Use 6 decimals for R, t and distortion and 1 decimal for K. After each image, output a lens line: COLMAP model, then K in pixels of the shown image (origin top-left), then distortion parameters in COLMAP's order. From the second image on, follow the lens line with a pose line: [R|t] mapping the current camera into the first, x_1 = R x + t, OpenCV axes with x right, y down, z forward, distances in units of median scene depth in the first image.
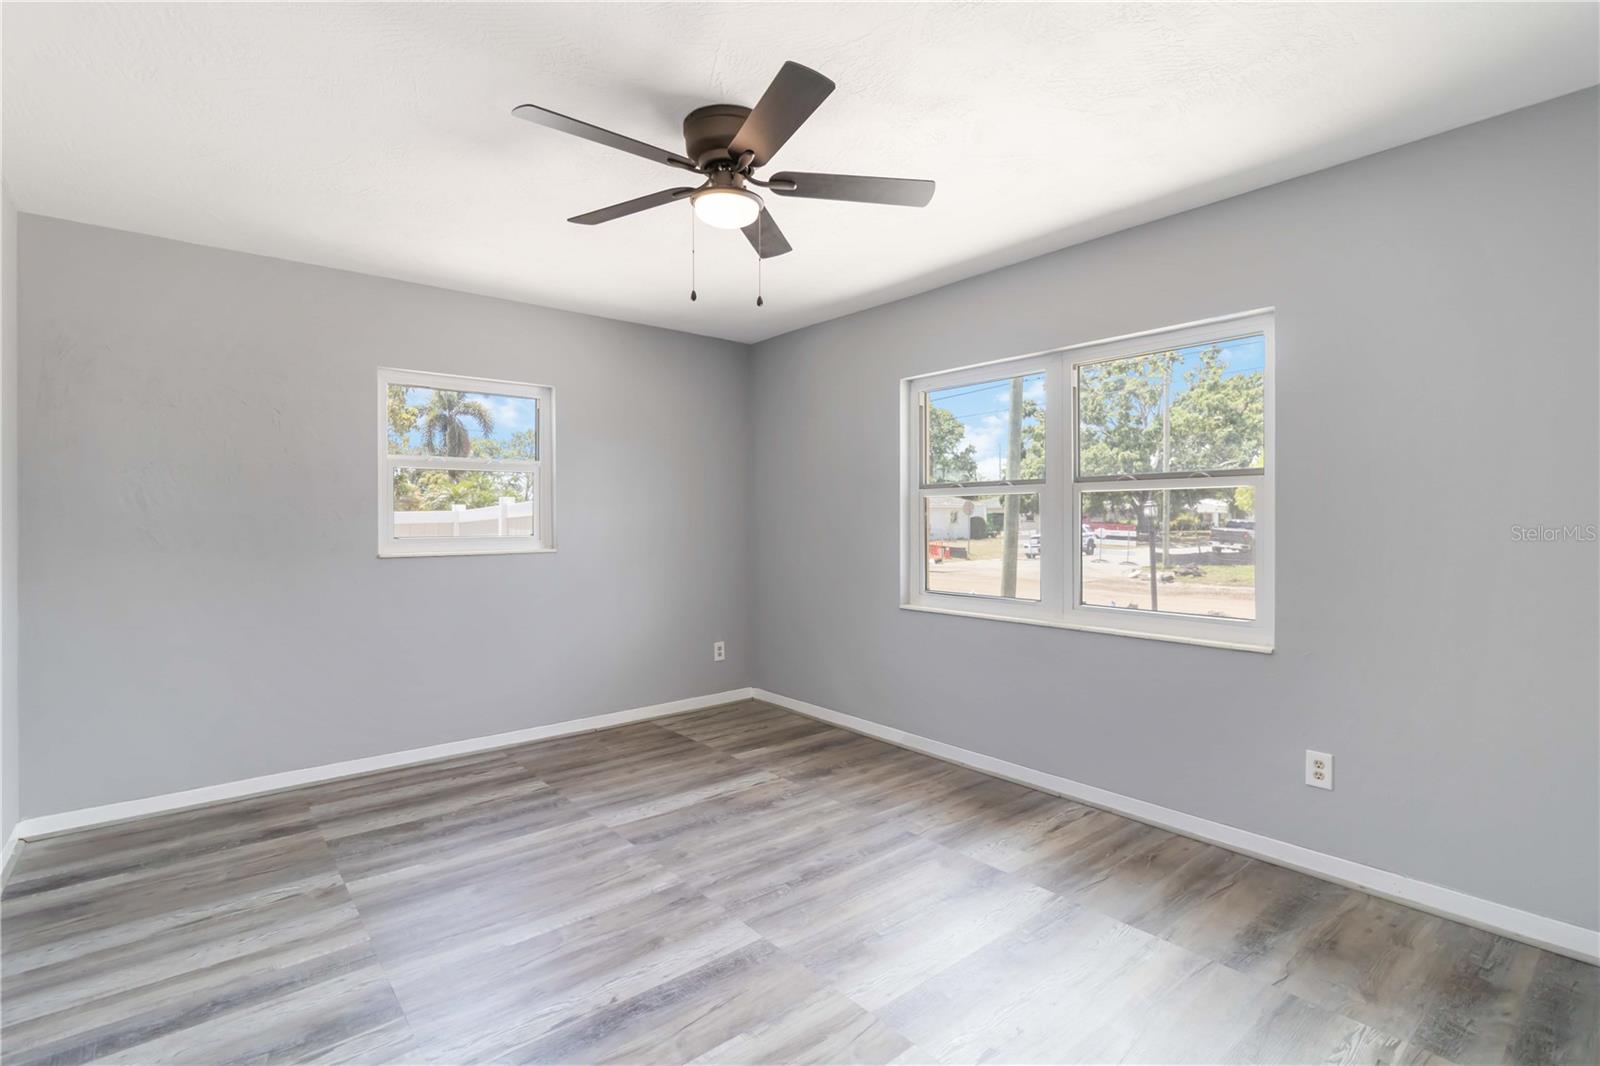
lens RADIAL K [[750.4, 0, 797.9], [0, 750.4, 527.0], [0, 0, 1]] dist [0.003297, -0.000940]
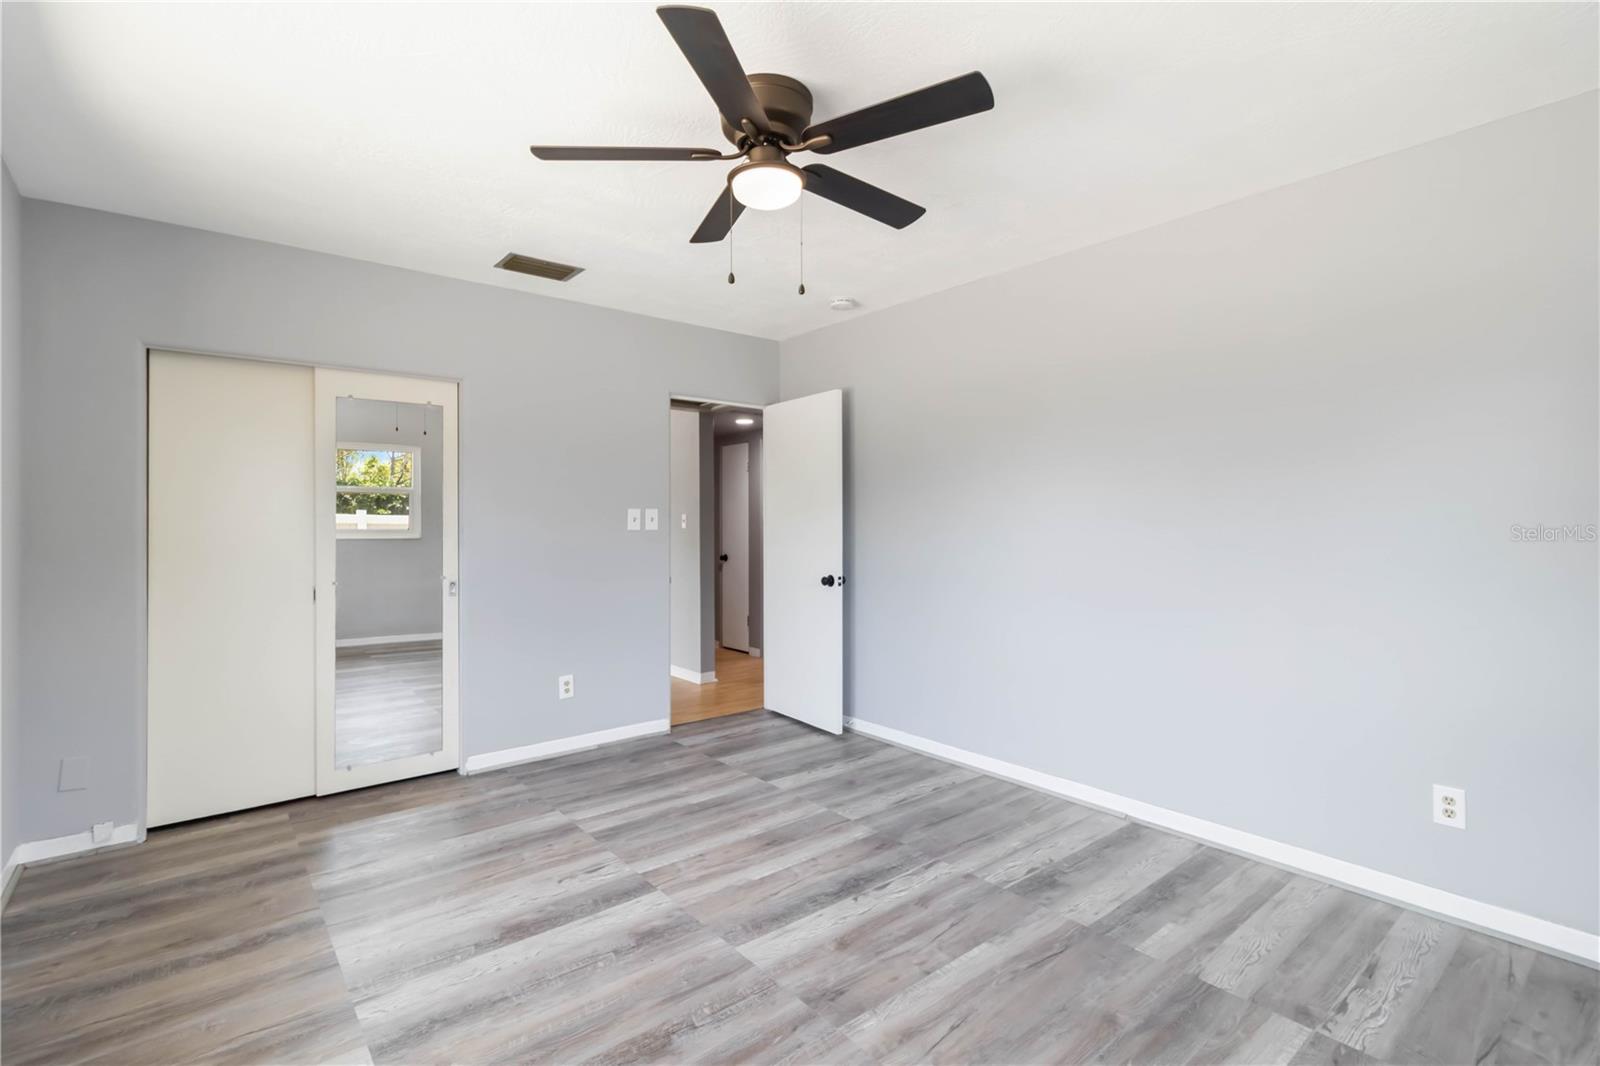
lens RADIAL K [[750.4, 0, 802.0], [0, 750.4, 526.6], [0, 0, 1]] dist [0.003297, -0.000940]
pose [[-0.999979, 0.006318, 0.001427, -0.142211], [0.006342, 0.999837, 0.016881, -0.021827], [-0.001320, 0.016890, -0.999856, 2.009967]]
